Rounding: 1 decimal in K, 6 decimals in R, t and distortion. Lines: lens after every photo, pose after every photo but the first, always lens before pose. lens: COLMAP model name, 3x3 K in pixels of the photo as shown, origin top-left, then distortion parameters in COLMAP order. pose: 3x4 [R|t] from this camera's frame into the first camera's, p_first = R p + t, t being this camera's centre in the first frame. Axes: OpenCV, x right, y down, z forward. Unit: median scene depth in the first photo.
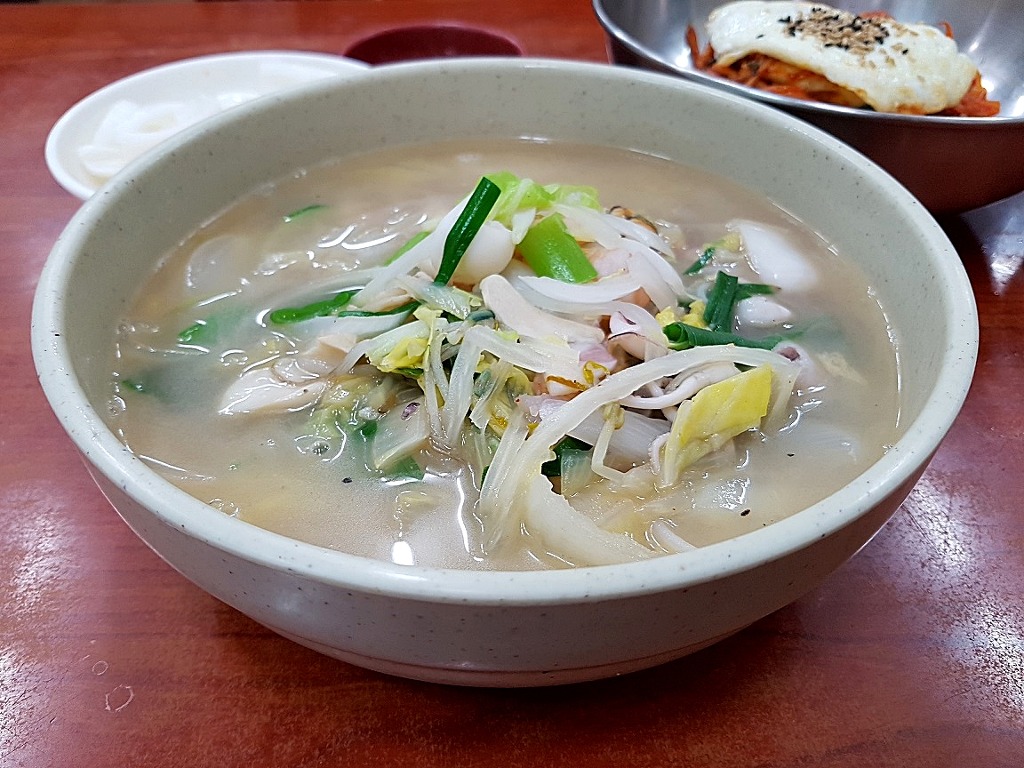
lens RADIAL K [[815.8, 0, 517.3], [0, 815.8, 386.1], [0, 0, 1]] dist [-0.044313, -0.014743]
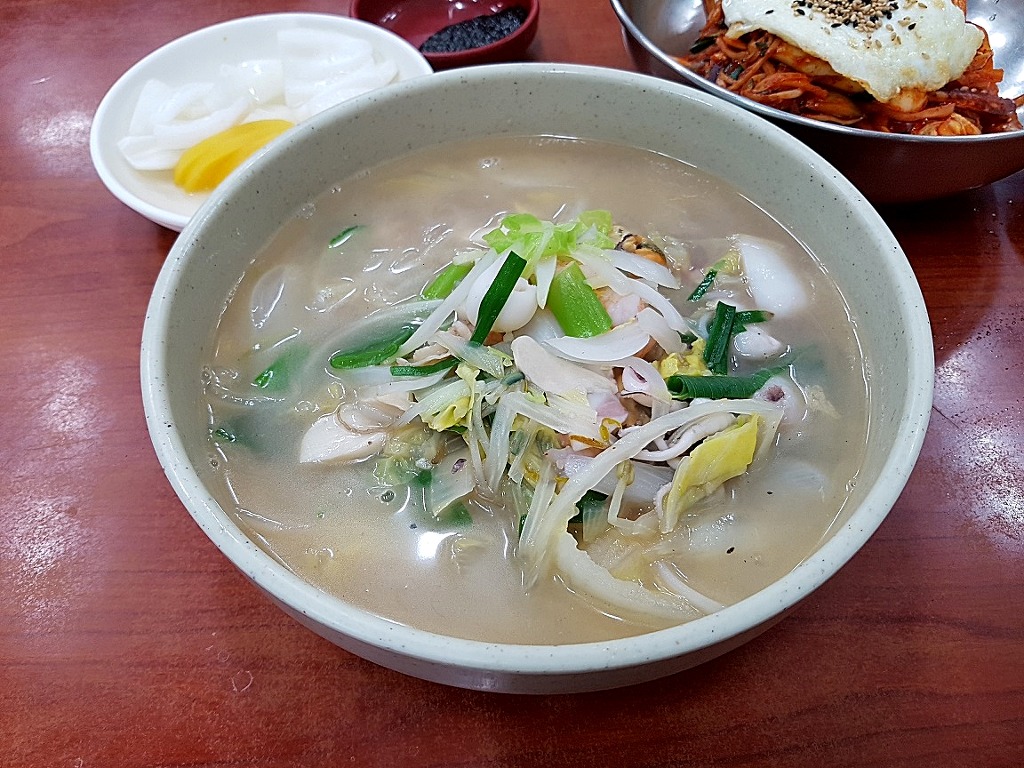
lens RADIAL K [[815.8, 0, 510.6], [0, 815.8, 381.7], [0, 0, 1]] dist [-0.044313, -0.014743]
pose [[0.999469, -0.022997, -0.023099, -0.021334], [0.027312, 0.977657, 0.208427, -0.326178], [0.017789, -0.208947, 0.977765, -0.158766]]
